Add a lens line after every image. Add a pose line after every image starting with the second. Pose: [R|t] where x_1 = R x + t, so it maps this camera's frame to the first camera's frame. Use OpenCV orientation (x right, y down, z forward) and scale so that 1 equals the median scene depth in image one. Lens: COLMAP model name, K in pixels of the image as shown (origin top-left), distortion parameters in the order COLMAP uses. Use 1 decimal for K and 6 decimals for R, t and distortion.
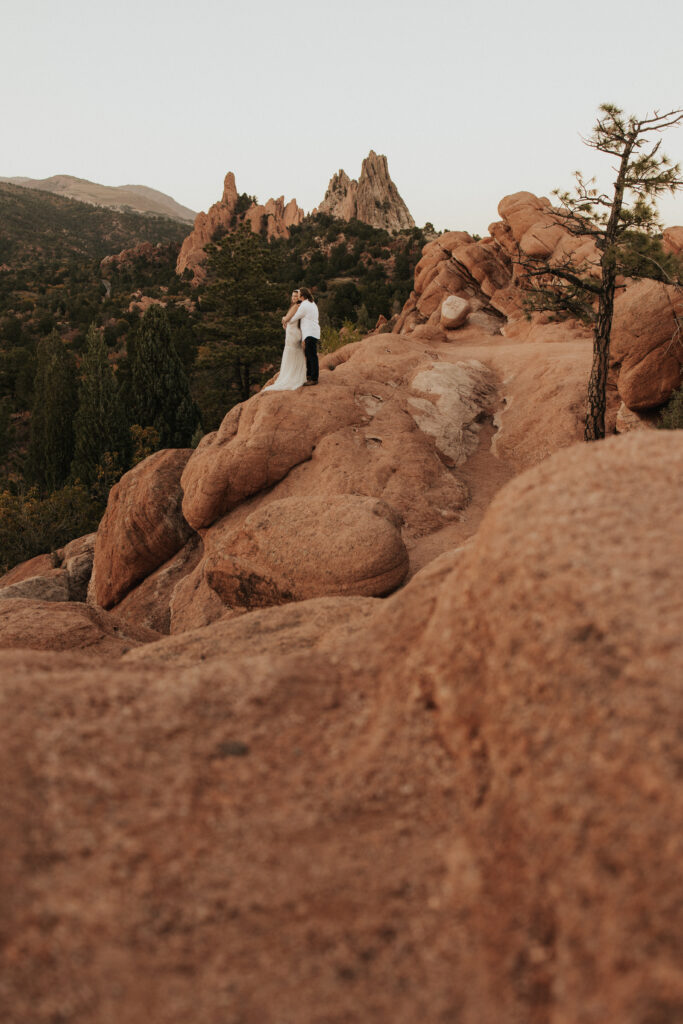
lens RADIAL K [[1012.6, 0, 342.5], [0, 1012.6, 504.0], [0, 0, 1]] dist [0.015417, -0.028708]
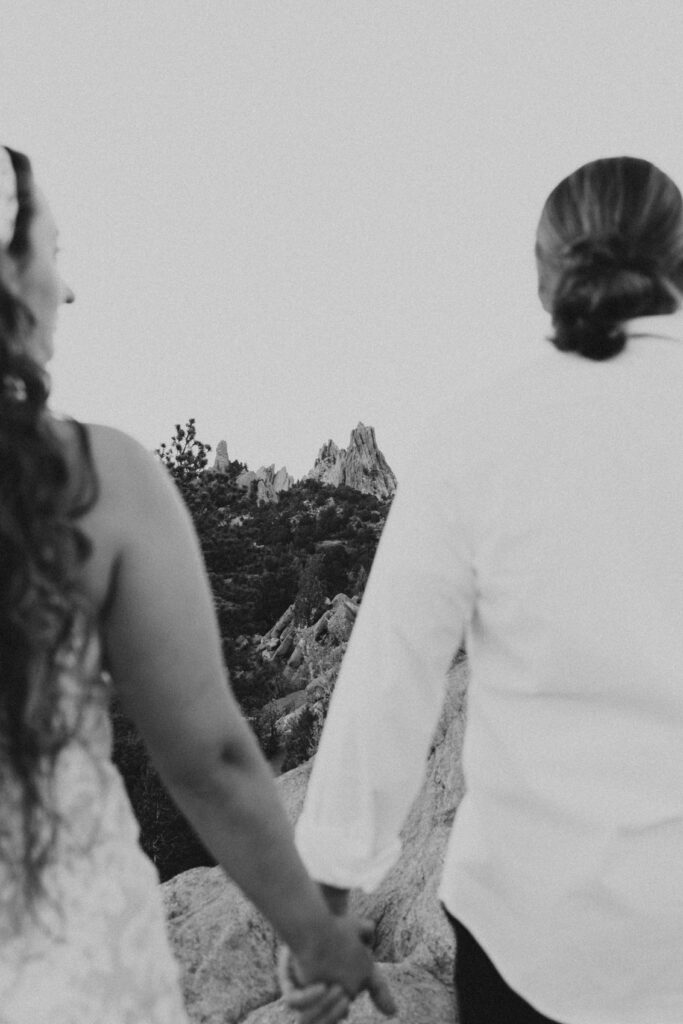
lens RADIAL K [[1012.6, 0, 342.5], [0, 1012.6, 504.0], [0, 0, 1]] dist [0.015417, -0.028708]
pose [[0.999882, 0.009791, 0.011813, -0.011390], [-0.006467, 0.967143, -0.254151, -0.076758], [-0.013913, 0.254045, 0.967092, 0.399646]]
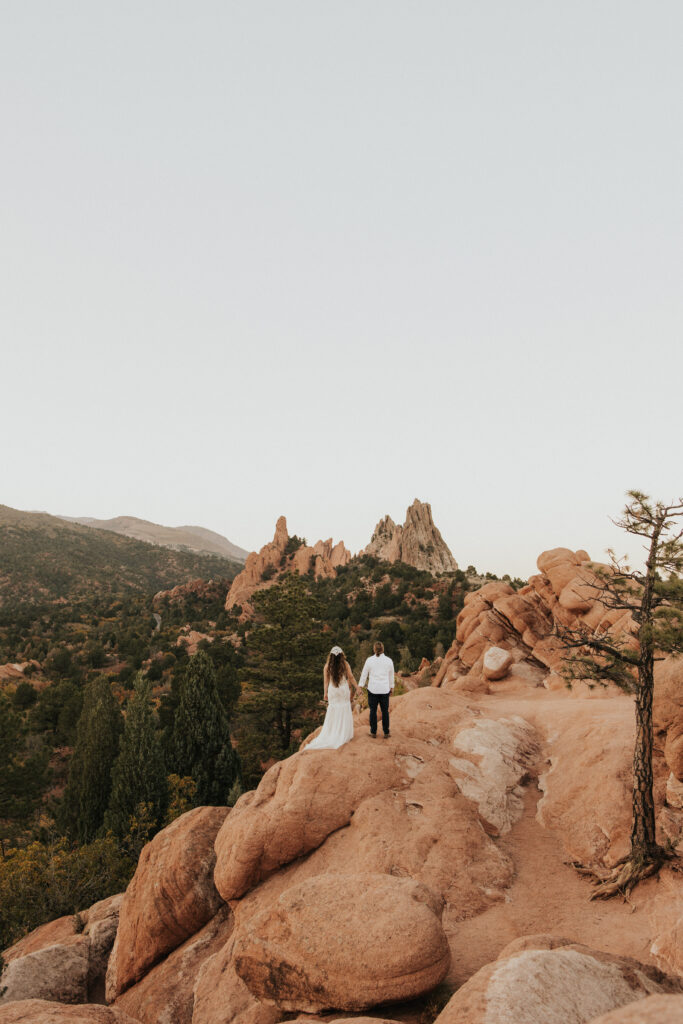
lens RADIAL K [[1010.3, 0, 341.5], [0, 1010.3, 512.0], [0, 0, 1]] dist [0.014230, -0.000053]
pose [[0.998818, 0.014692, -0.046337, 0.000660], [-0.028578, 0.948580, -0.315245, -0.008923], [0.039323, 0.316196, 0.947878, -0.005477]]
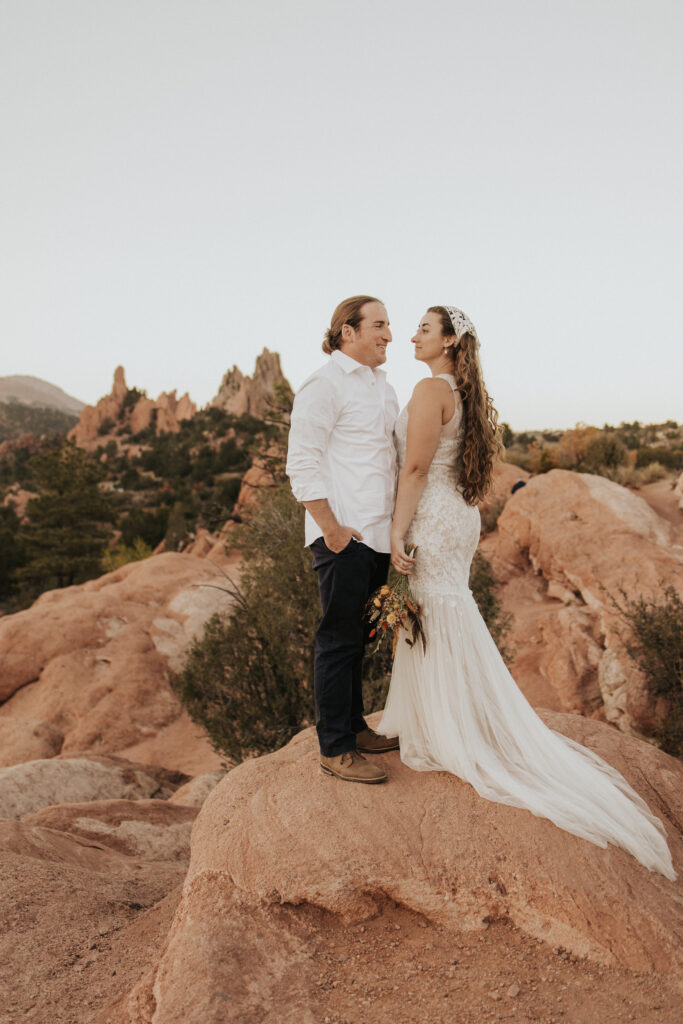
lens RADIAL K [[1064.1, 0, 341.5], [0, 1064.1, 512.0], [0, 0, 1]] dist [0.011803, -0.002008]
pose [[0.995265, 0.005790, 0.097023, 0.069790], [0.011826, 0.983593, -0.180011, -0.004601], [-0.096473, 0.180306, 0.978868, -0.072224]]
